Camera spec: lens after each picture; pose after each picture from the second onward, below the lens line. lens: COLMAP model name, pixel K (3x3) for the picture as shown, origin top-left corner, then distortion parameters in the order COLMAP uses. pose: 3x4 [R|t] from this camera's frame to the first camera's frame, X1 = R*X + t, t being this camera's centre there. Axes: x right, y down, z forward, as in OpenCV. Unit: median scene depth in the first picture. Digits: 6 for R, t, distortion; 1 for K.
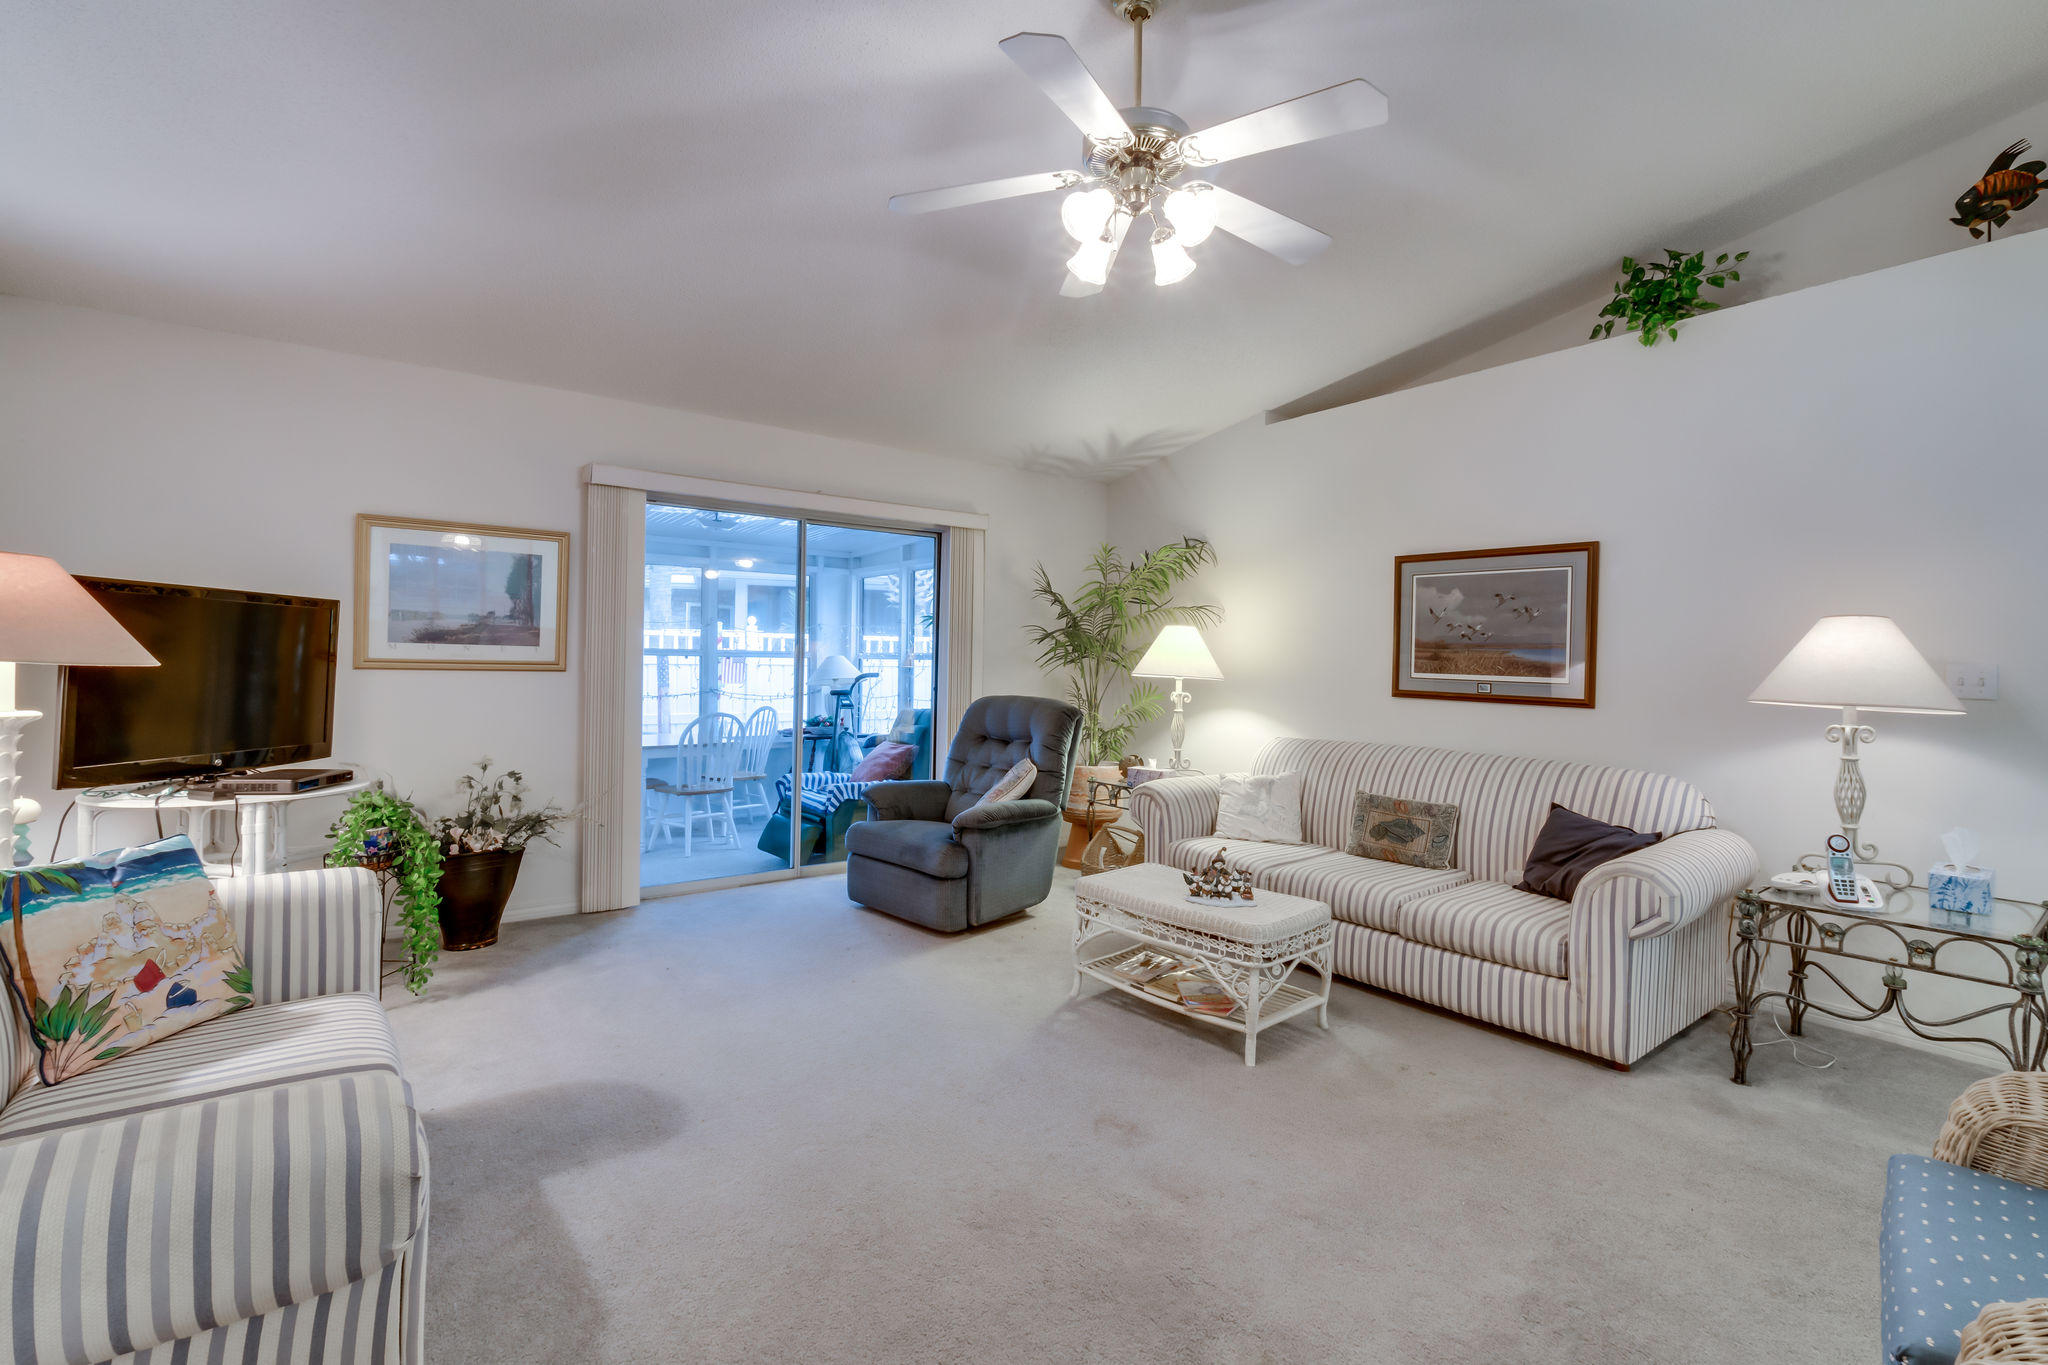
lens RADIAL K [[929.6, 0, 1023.1], [0, 929.6, 673.6], [0, 0, 1]] dist [-0.001905, -0.000169]
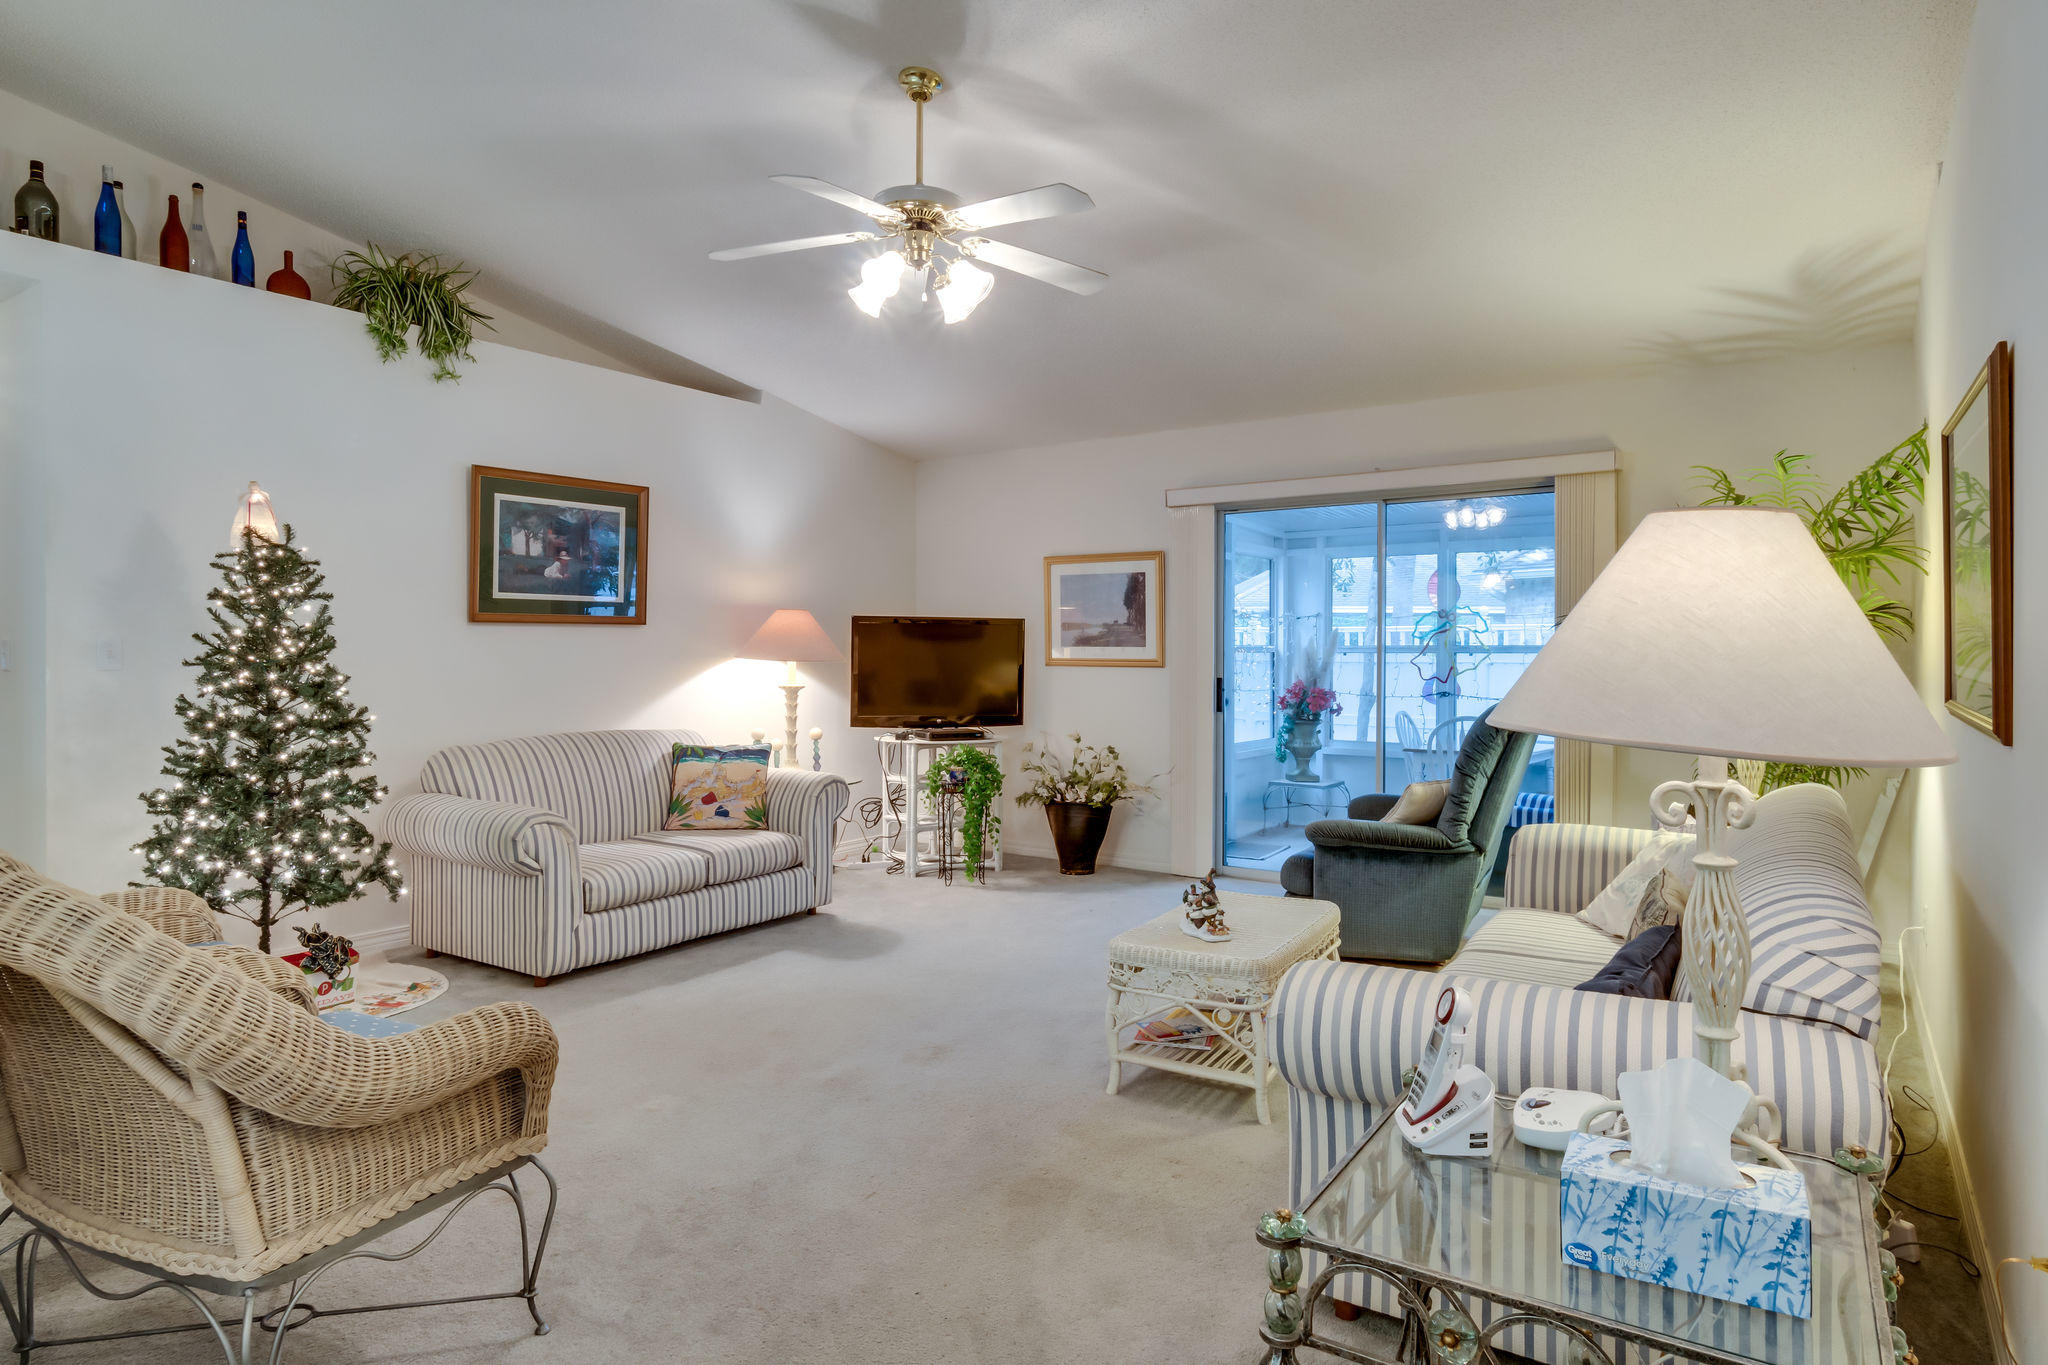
lens RADIAL K [[1155.5, 0, 1022.8], [0, 1155.5, 647.8], [0, 0, 1]] dist [0.001494, 0.000391]
pose [[0.300330, -0.020457, -0.953616, 0.908283], [-0.008234, 0.999677, -0.024038, 0.009873], [0.953800, 0.015071, 0.300064, 0.405355]]
